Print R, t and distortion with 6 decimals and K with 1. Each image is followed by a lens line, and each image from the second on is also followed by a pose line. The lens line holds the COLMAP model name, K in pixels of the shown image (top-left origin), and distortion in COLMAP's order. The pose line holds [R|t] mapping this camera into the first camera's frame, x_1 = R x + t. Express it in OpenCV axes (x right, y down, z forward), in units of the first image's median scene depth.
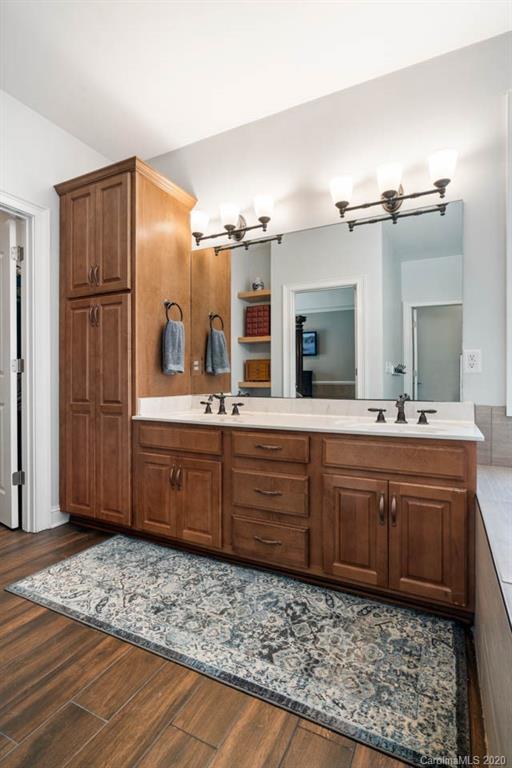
lens RADIAL K [[358.7, 0, 257.3], [0, 358.7, 381.2], [0, 0, 1]] dist [-0.007941, 0.006503]
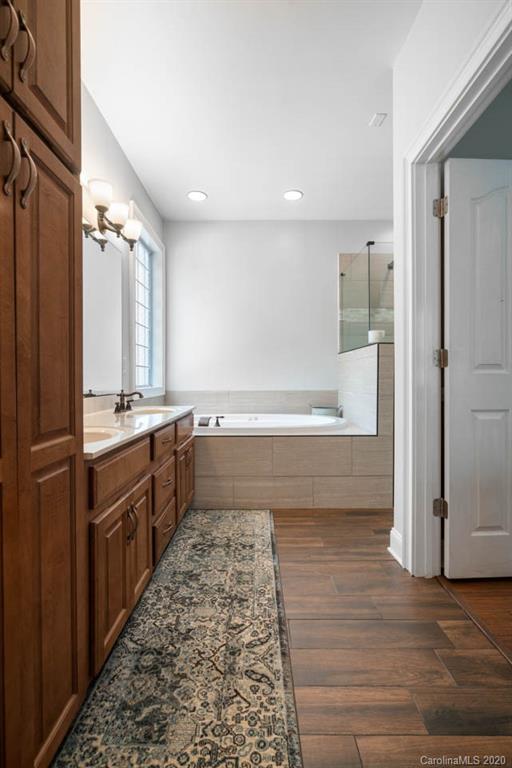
lens RADIAL K [[358.7, 0, 257.7], [0, 358.7, 381.2], [0, 0, 1]] dist [-0.007941, 0.006503]
pose [[-0.439843, -0.004334, 0.898064, -1.217326], [0.007919, 0.999931, 0.008704, -0.019633], [-0.898040, 0.010940, -0.439778, 1.384026]]
